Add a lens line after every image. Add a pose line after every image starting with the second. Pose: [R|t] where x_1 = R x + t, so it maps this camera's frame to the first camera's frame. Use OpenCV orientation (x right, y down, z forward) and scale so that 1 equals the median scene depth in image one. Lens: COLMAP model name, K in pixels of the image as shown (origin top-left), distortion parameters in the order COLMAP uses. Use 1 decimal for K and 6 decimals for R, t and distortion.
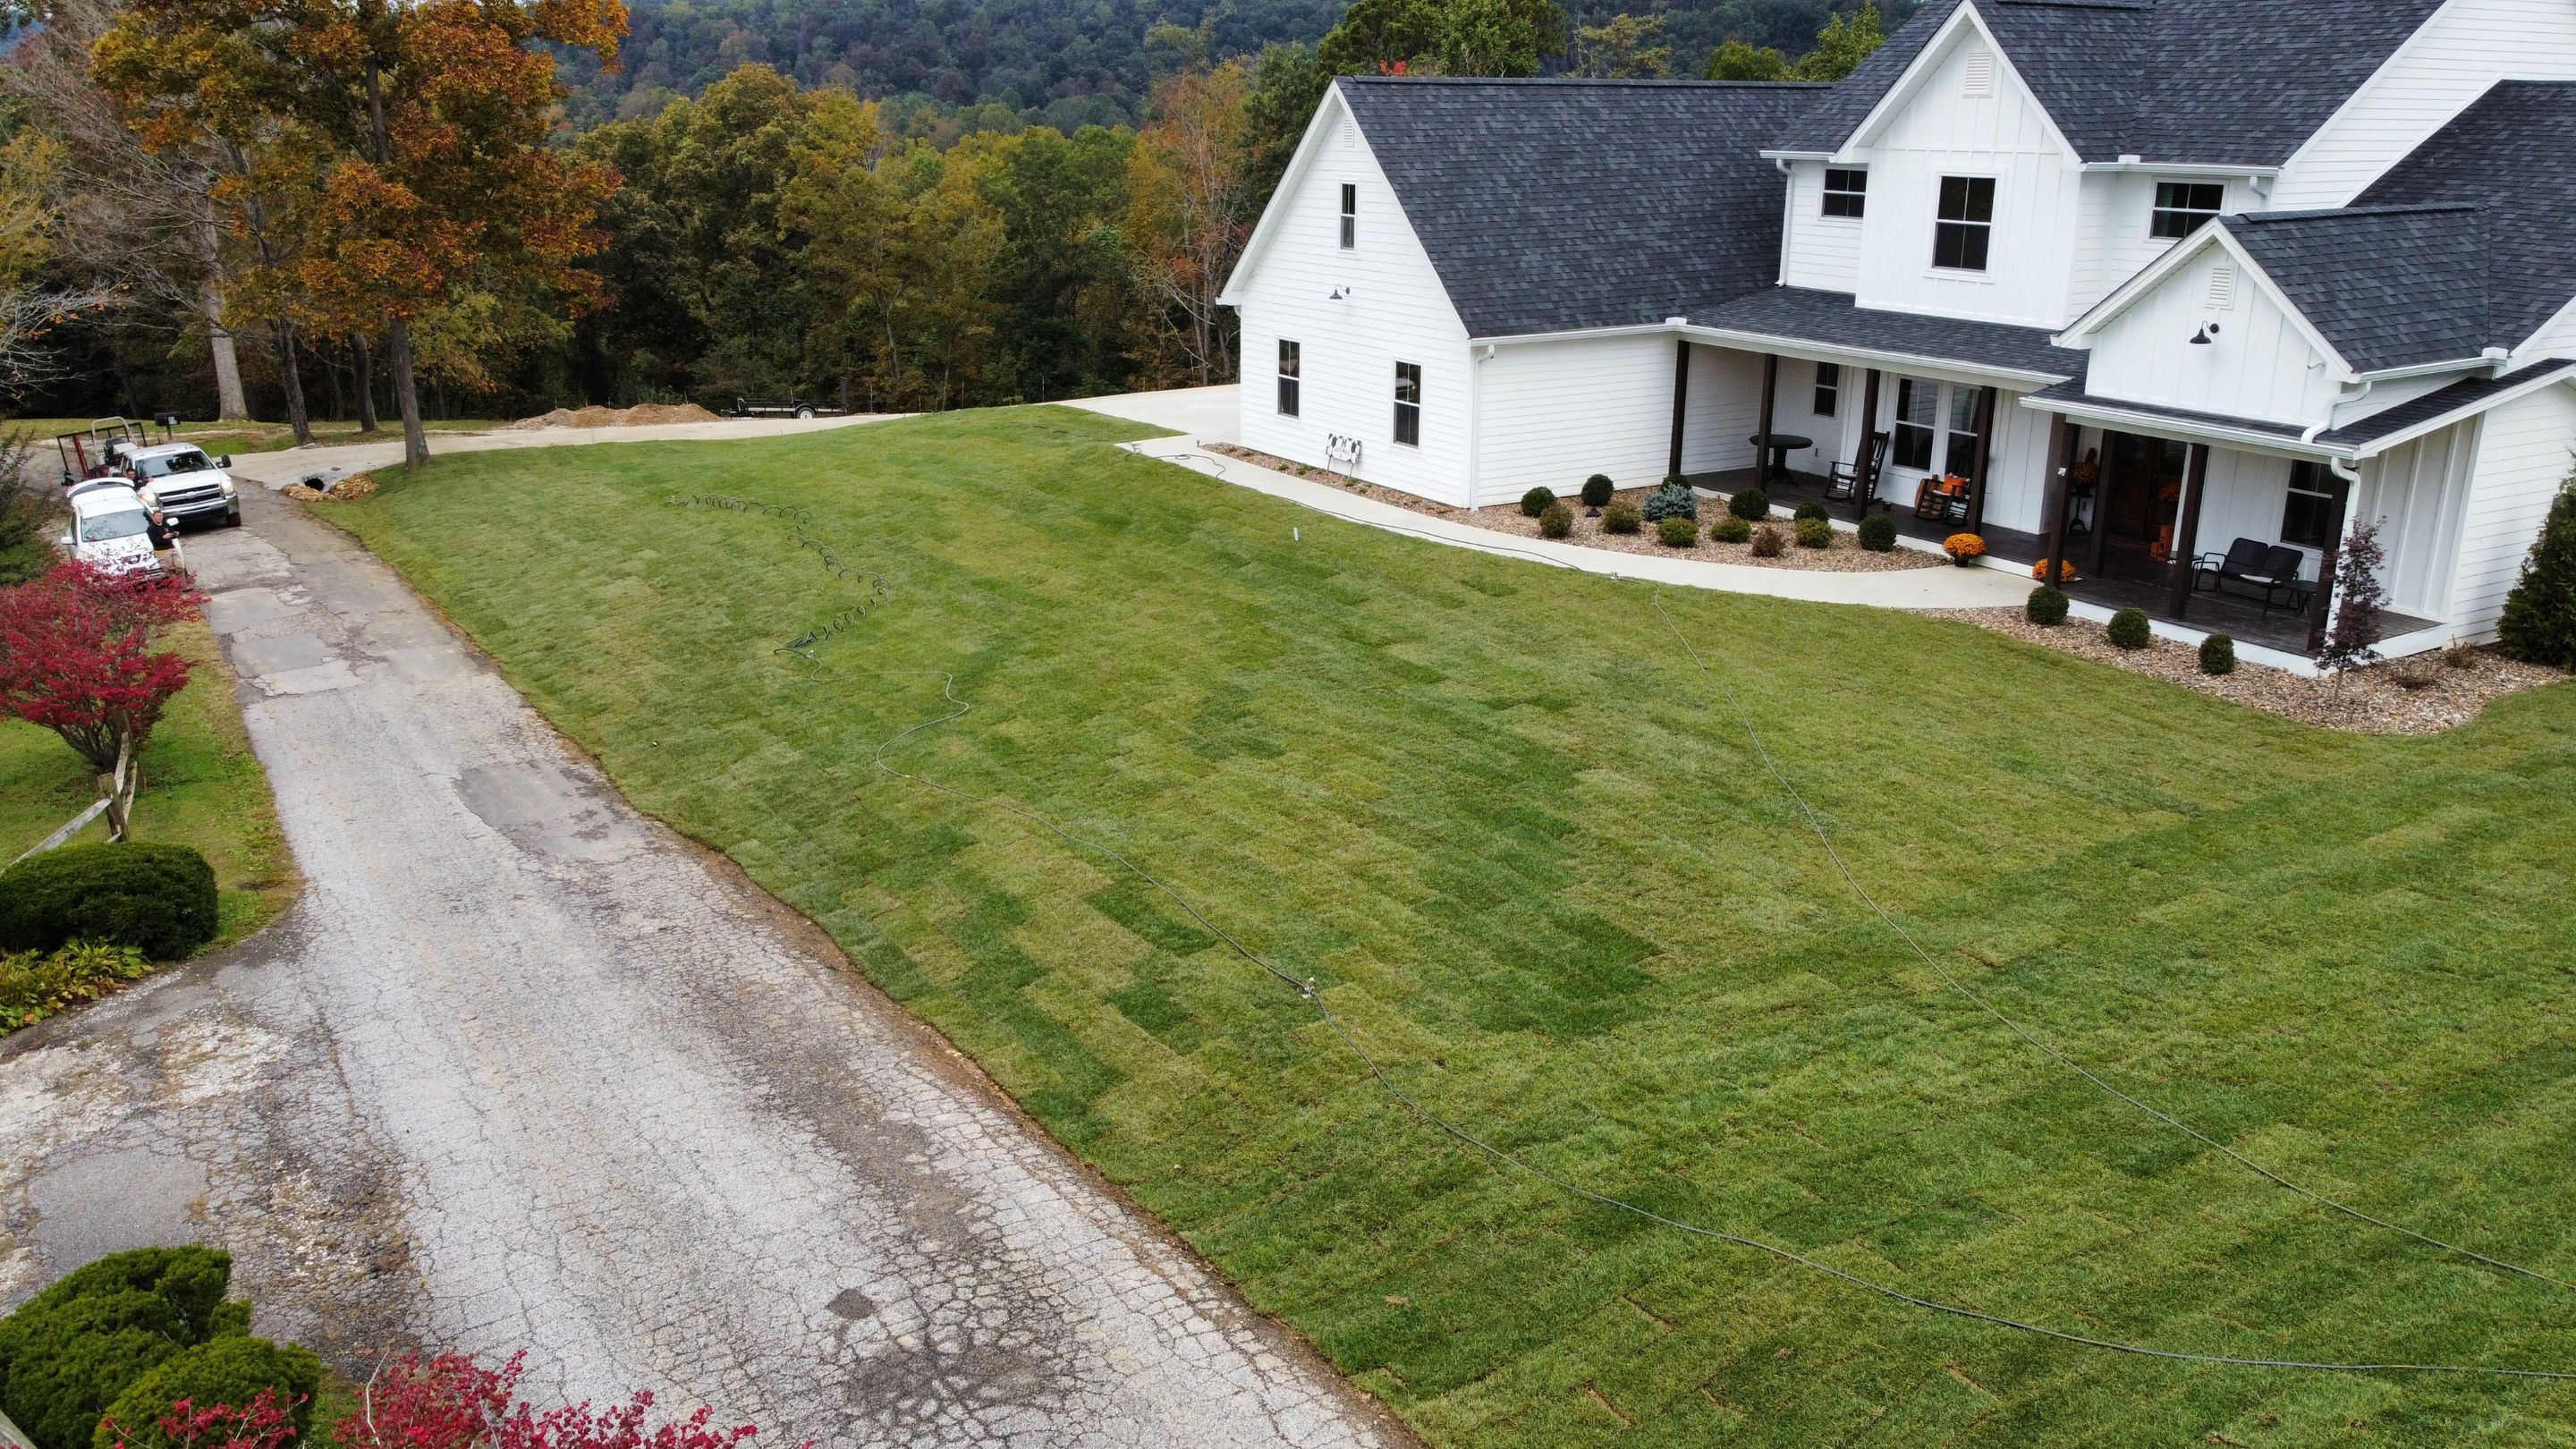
lens RADIAL K [[1967.9, 0, 1272.9], [0, 1967.9, 707.7], [0, 0, 1]] dist [0.006859, -0.013186]
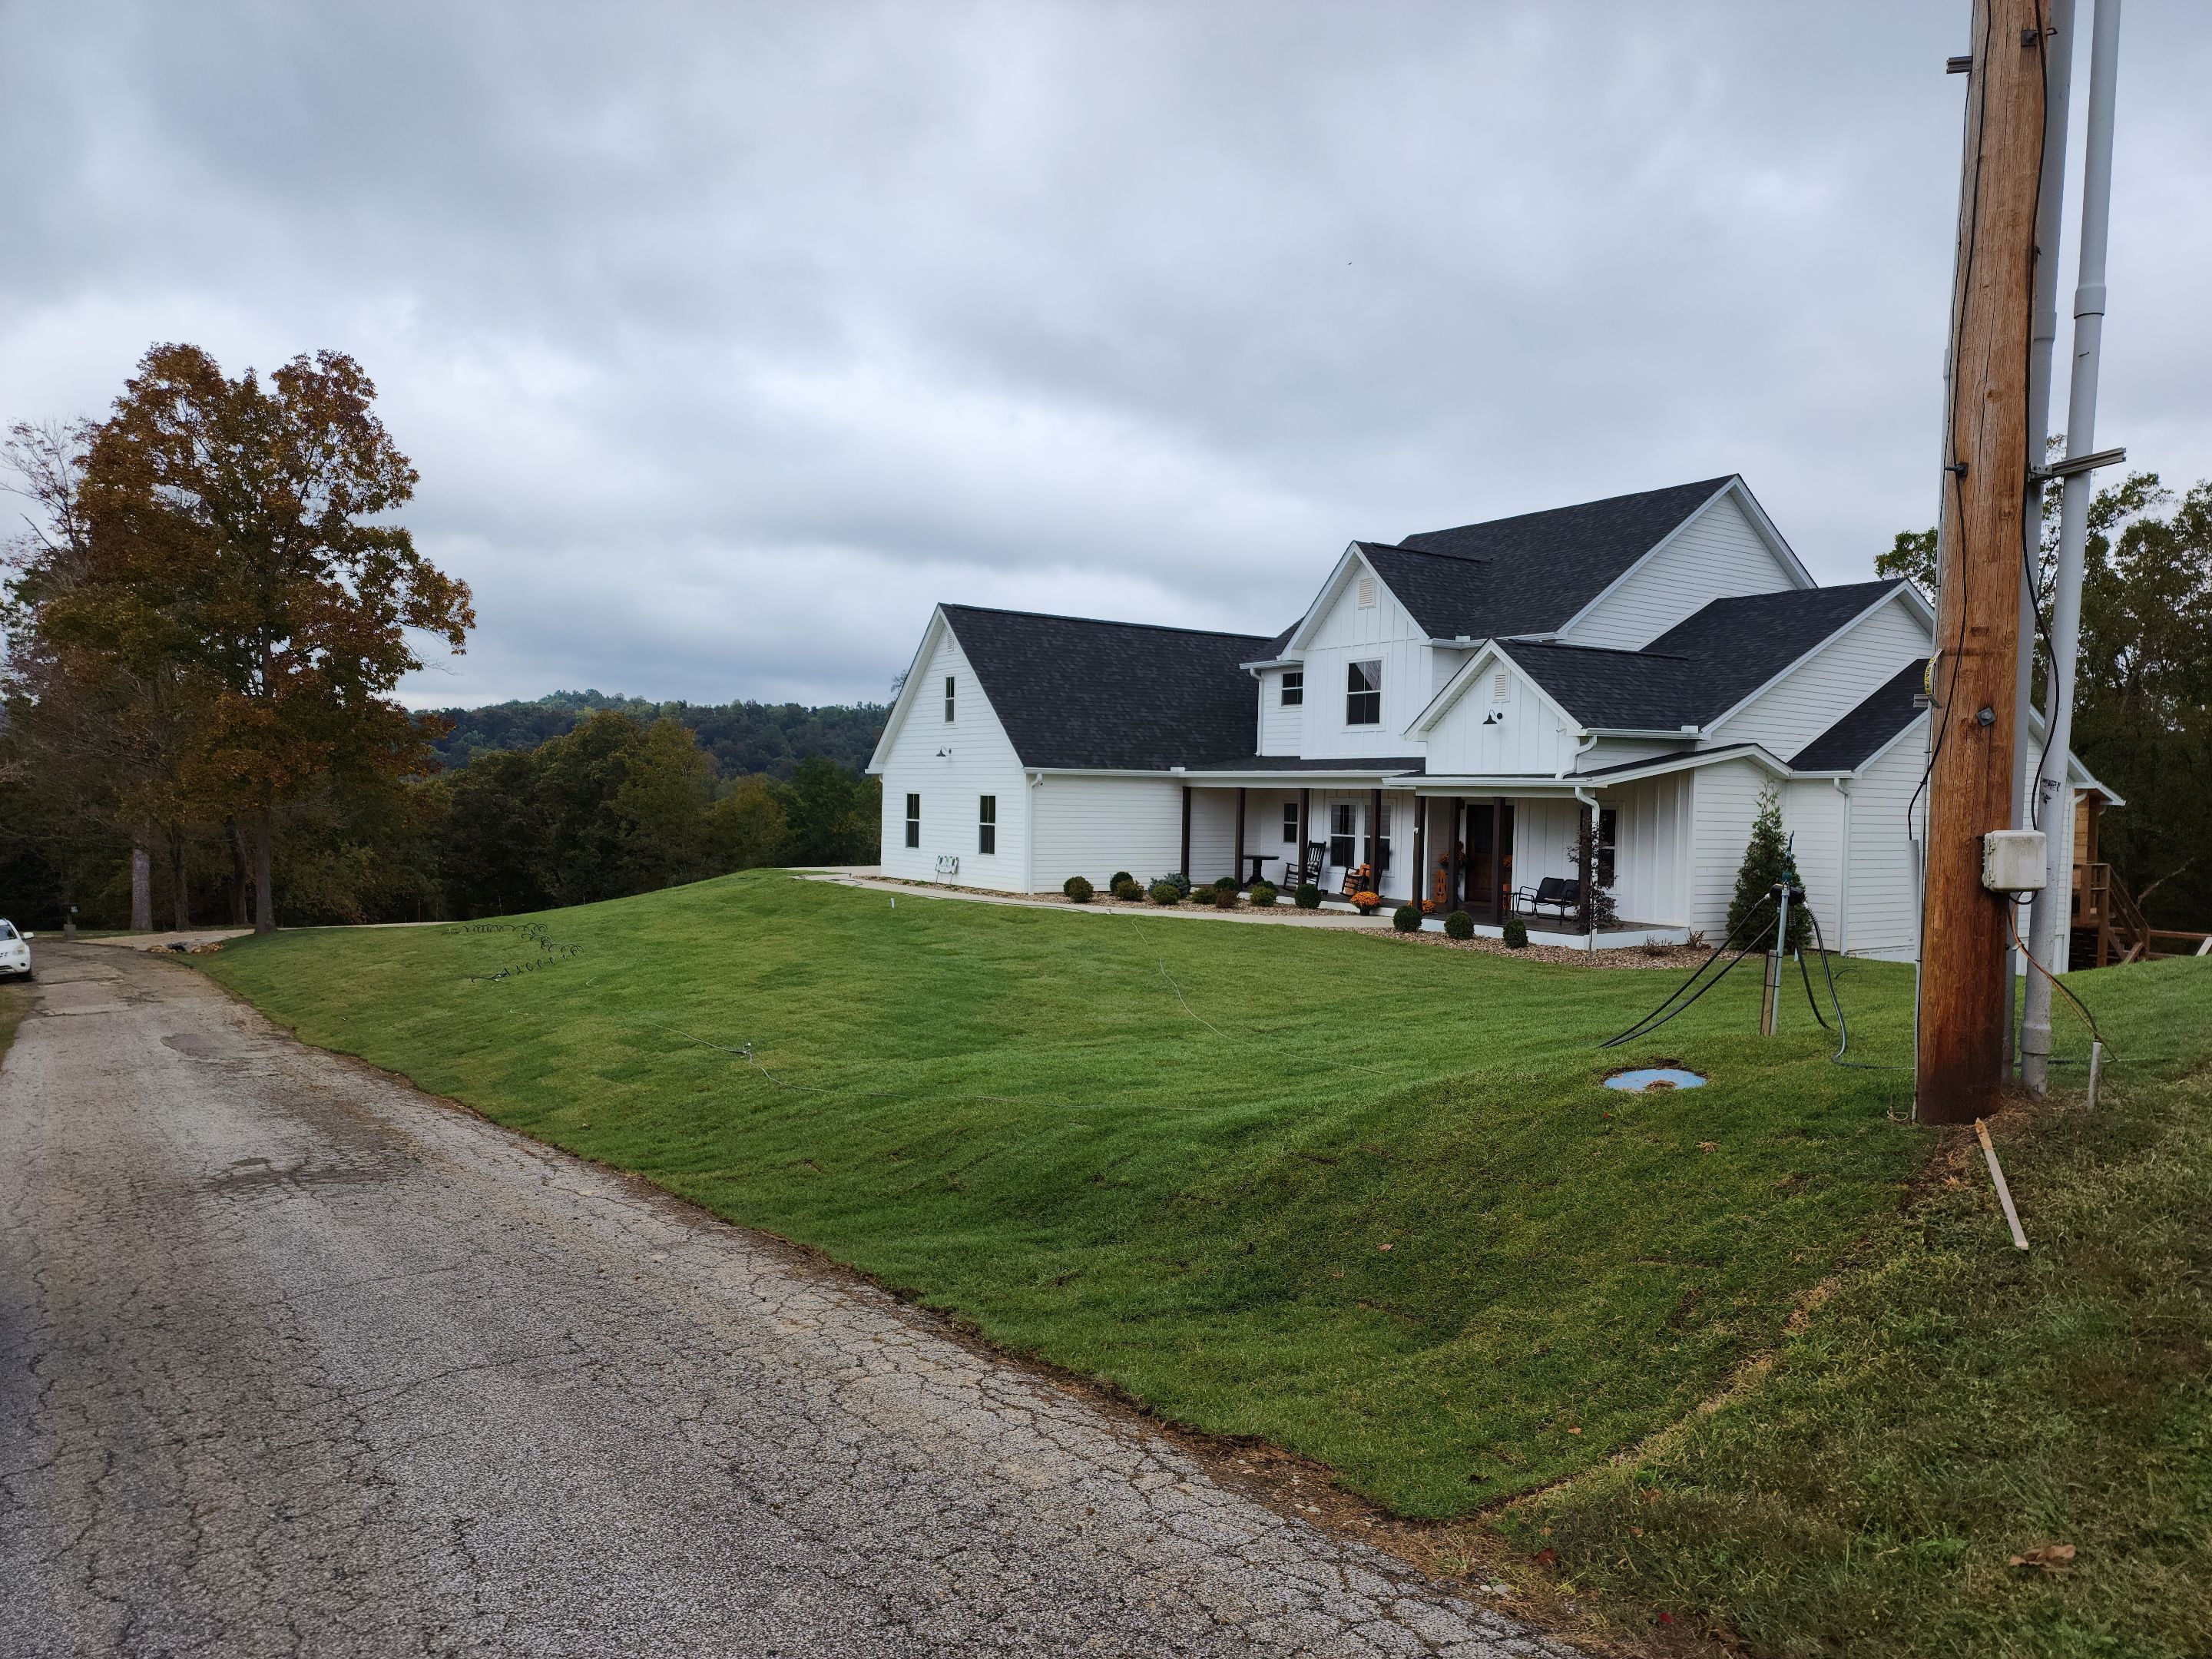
lens RADIAL K [[1474.0, 0, 1127.2], [0, 1474.0, 856.5], [0, 0, 1]] dist [0.131310, -0.154066]
pose [[0.997780, 0.012576, 0.065404, 0.127234], [0.004504, 0.967020, -0.254659, 0.170274], [-0.066450, 0.254389, 0.964816, -0.004269]]
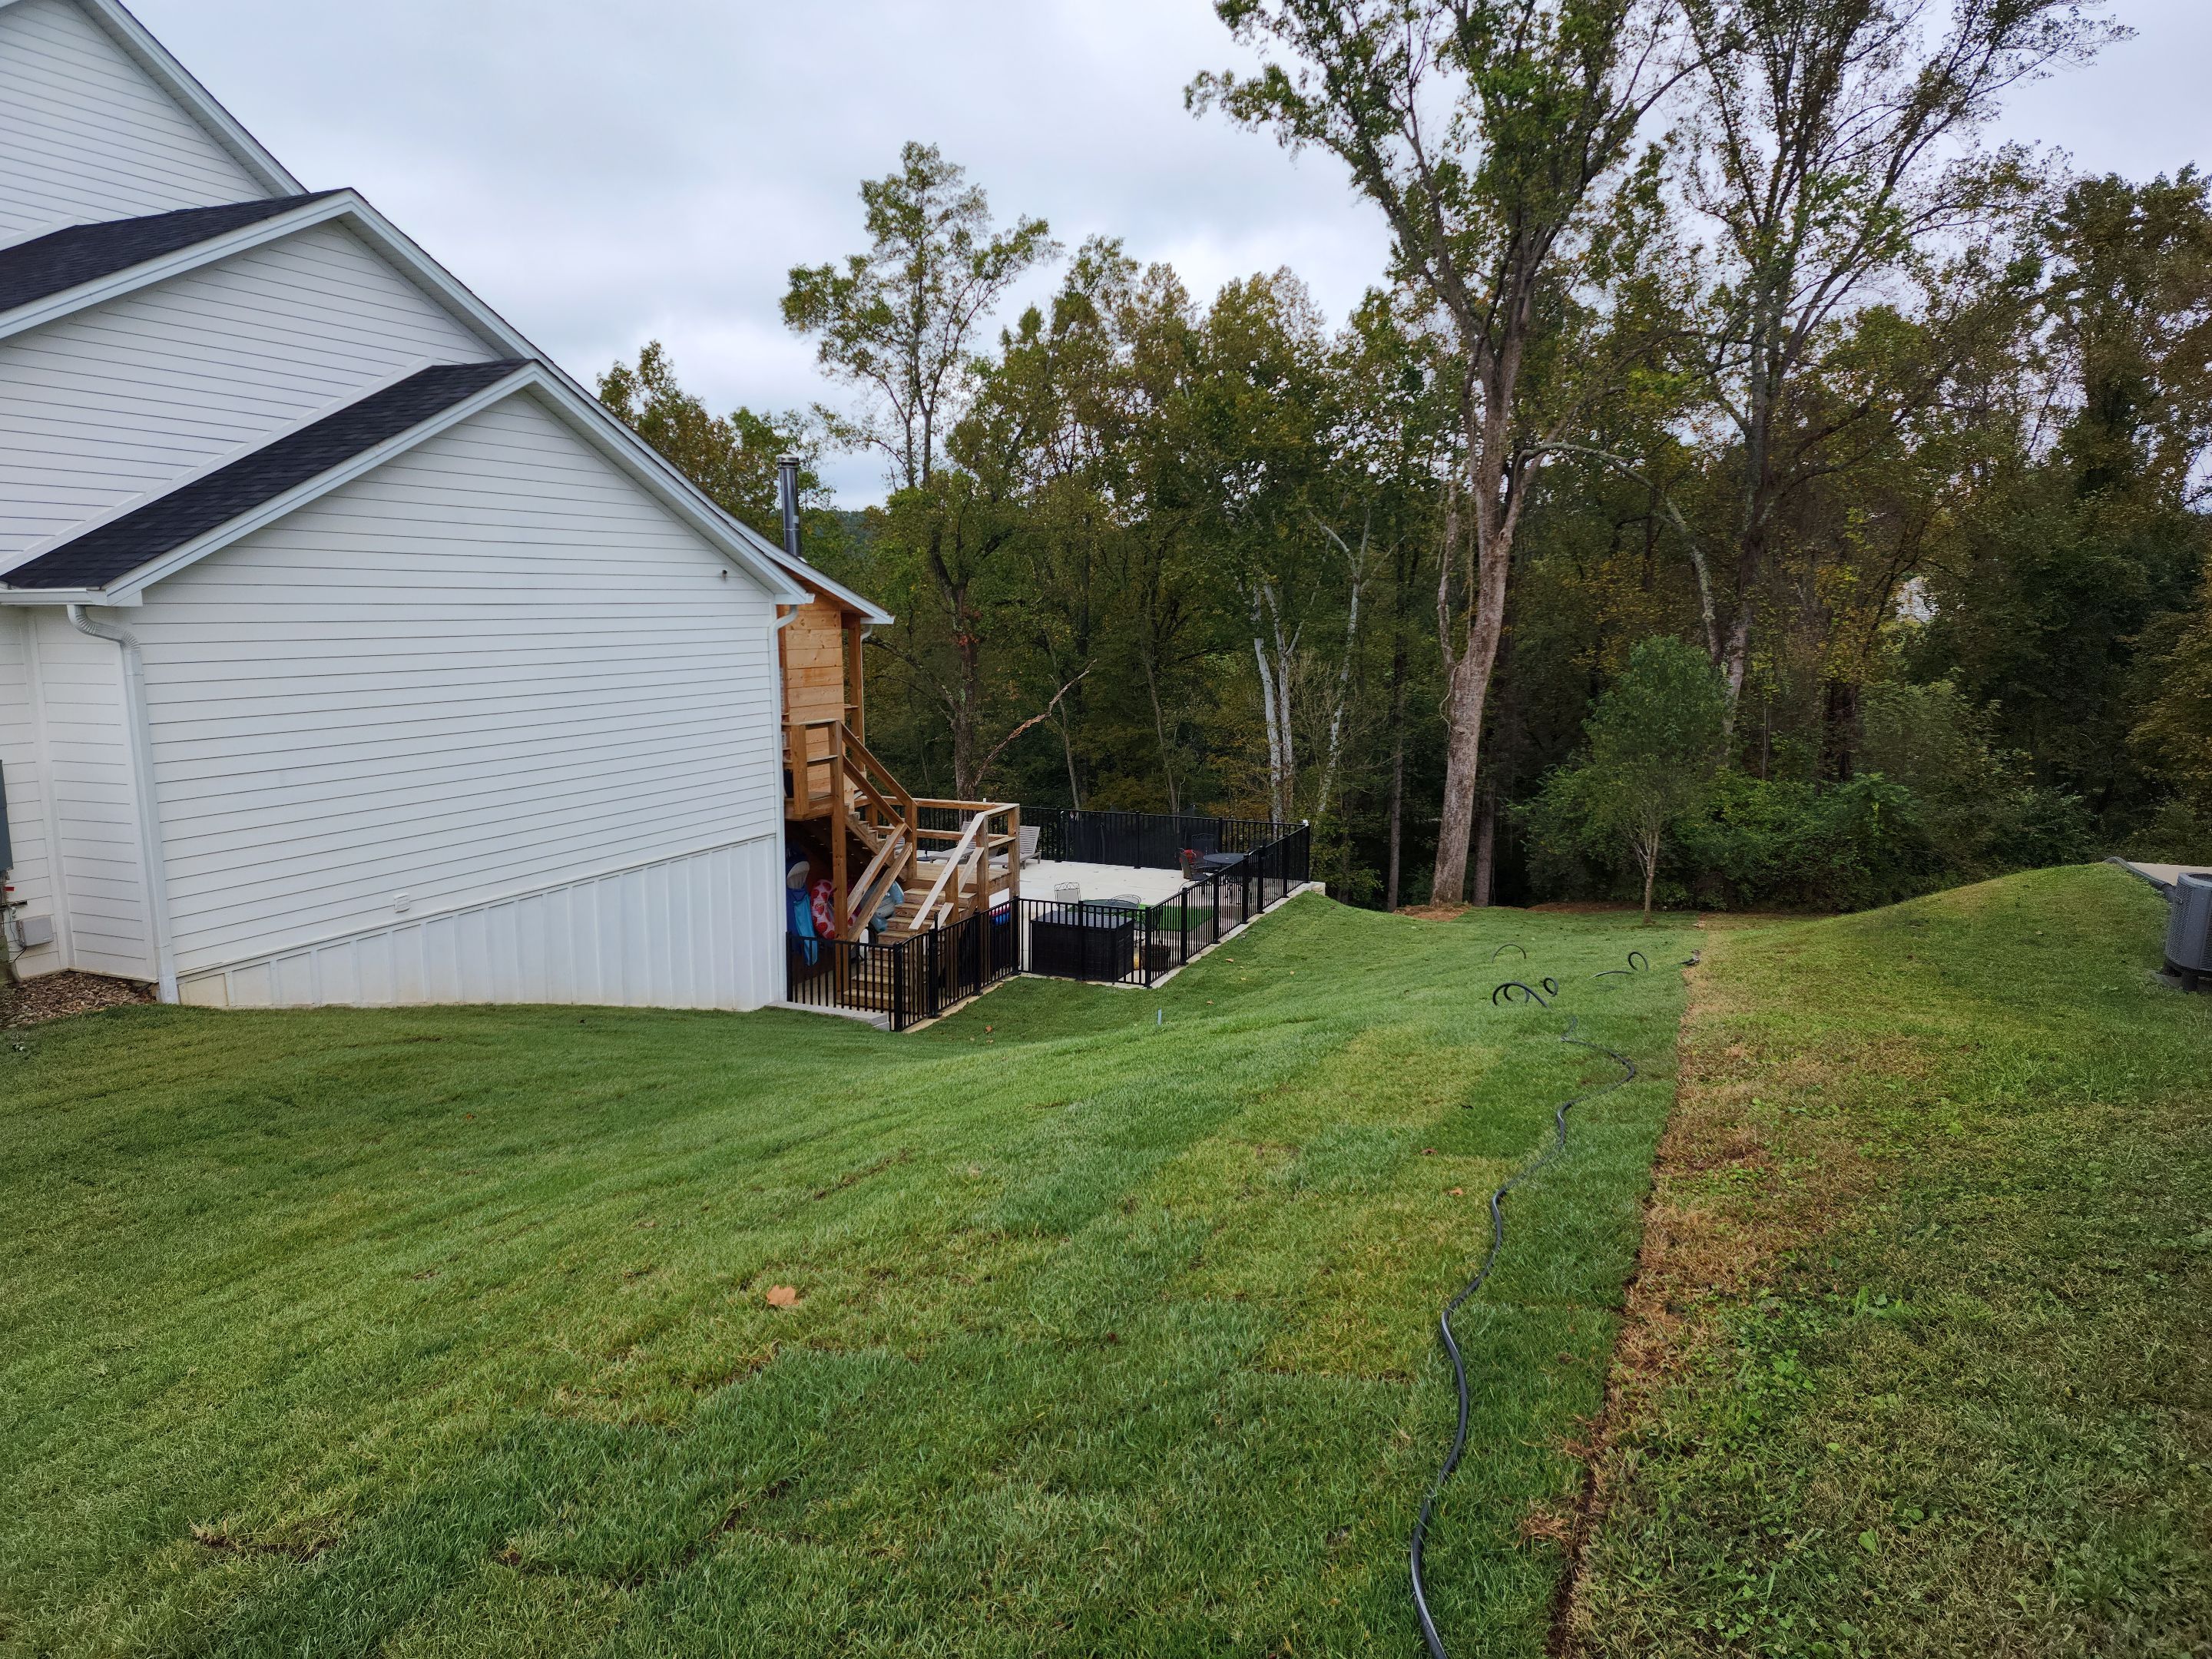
lens RADIAL K [[1484.7, 0, 1106.0], [0, 1484.7, 829.5], [0, 0, 1]] dist [0.045105, -0.030053]
pose [[0.813624, -0.093656, 0.573798, 0.664824], [0.172877, 0.981271, -0.084970, 0.015487], [-0.555094, 0.168330, 0.814577, 0.418891]]
